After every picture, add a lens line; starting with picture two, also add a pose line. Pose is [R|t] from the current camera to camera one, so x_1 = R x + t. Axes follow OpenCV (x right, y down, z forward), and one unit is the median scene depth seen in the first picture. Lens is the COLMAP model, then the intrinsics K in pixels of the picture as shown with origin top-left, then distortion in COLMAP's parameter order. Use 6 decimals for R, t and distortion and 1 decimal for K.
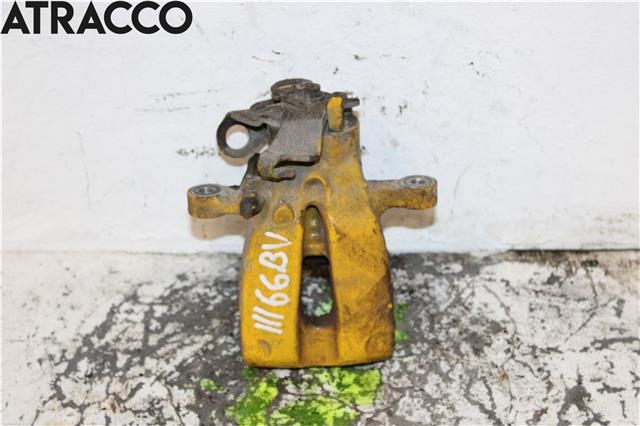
lens RADIAL K [[1312.0, 0, 323.6], [0, 1312.0, 240.0], [0, 0, 1]] dist [0.074588, 0.000000]
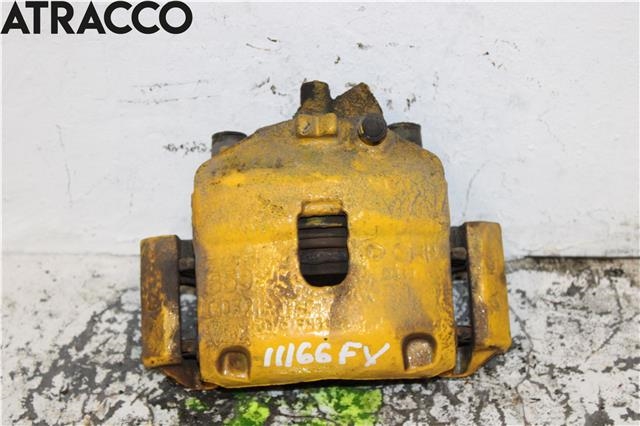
lens RADIAL K [[1312.0, 0, 321.7], [0, 1312.0, 240.3], [0, 0, 1]] dist [0.074588, 0.000000]
pose [[0.999779, 0.010194, -0.018384, 0.016229], [-0.009873, 0.999798, 0.017506, -0.019899], [0.018559, -0.017321, 0.999678, 0.084809]]
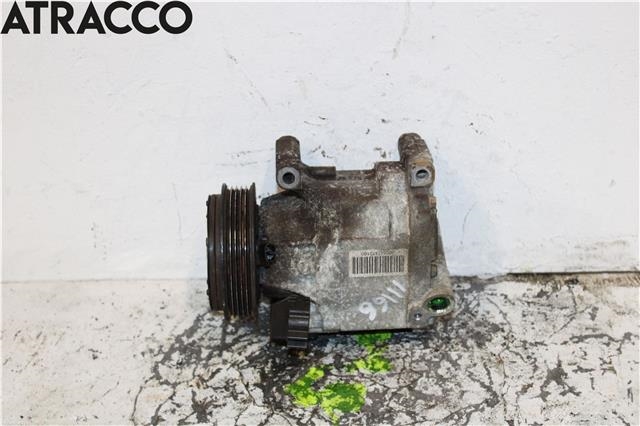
lens RADIAL K [[1203.8, 0, 315.3], [0, 1203.8, 214.9], [0, 0, 1]] dist [0.060482, 0.000000]
pose [[0.997895, -0.010734, -0.063959, 0.032577], [0.003166, 0.993096, -0.117262, 0.094233], [0.064776, 0.116812, 0.991039, -0.186539]]
